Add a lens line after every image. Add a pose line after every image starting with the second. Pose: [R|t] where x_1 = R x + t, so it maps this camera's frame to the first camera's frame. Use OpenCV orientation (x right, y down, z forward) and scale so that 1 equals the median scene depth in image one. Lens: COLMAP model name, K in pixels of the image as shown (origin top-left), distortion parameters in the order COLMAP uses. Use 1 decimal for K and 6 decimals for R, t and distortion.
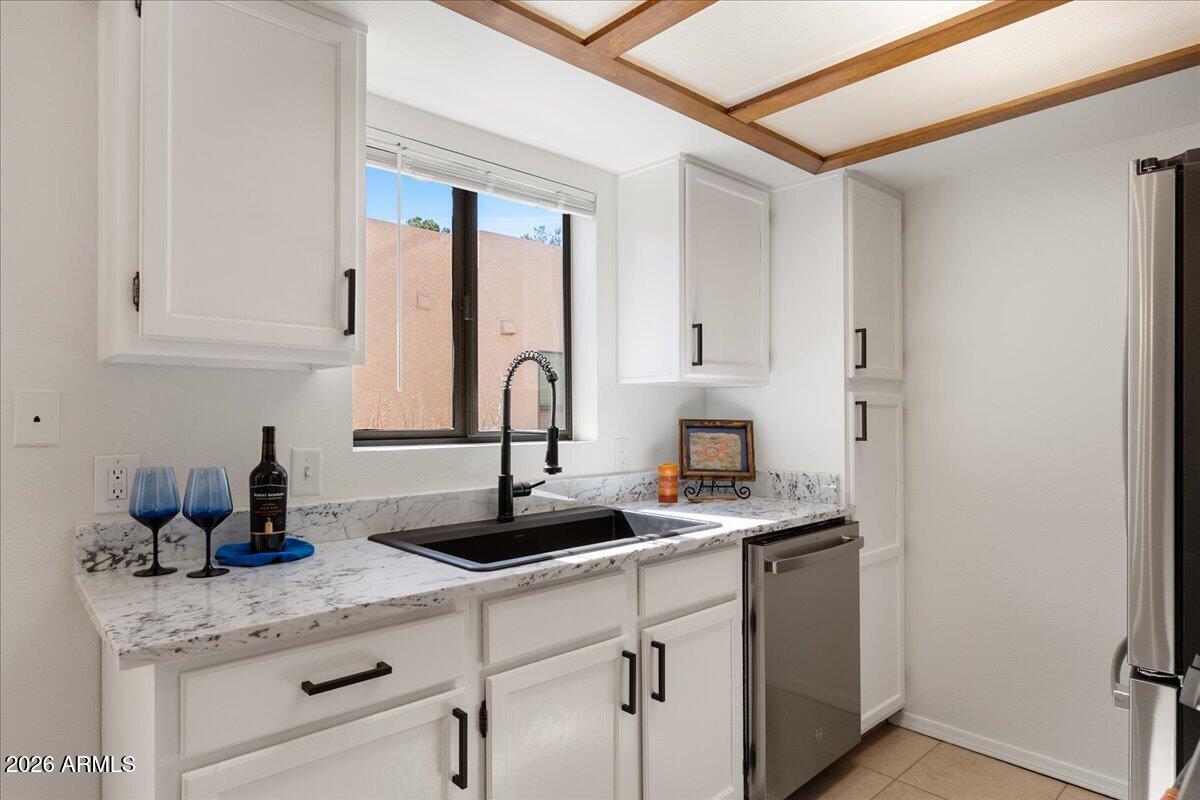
lens RADIAL K [[679.5, 0, 600.0], [0, 679.5, 400.0], [0, 0, 1]] dist [0.000317, -0.000073]
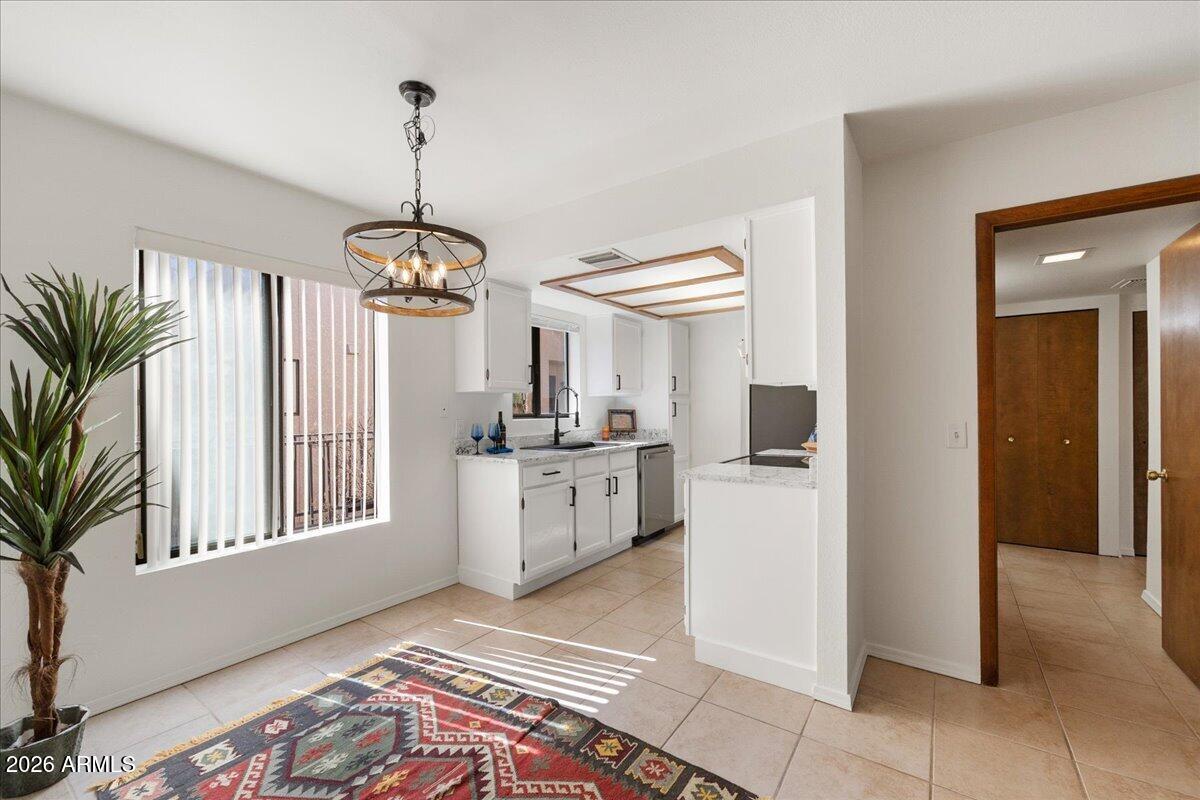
lens RADIAL K [[486.6, 0, 598.5], [0, 486.6, 408.8], [0, 0, 1]] dist [0.001092, 0.000219]
pose [[0.978618, -0.006585, 0.205583, -0.348614], [0.002643, 0.999807, 0.019445, -0.012467], [-0.205671, -0.018486, 0.978446, -0.939619]]
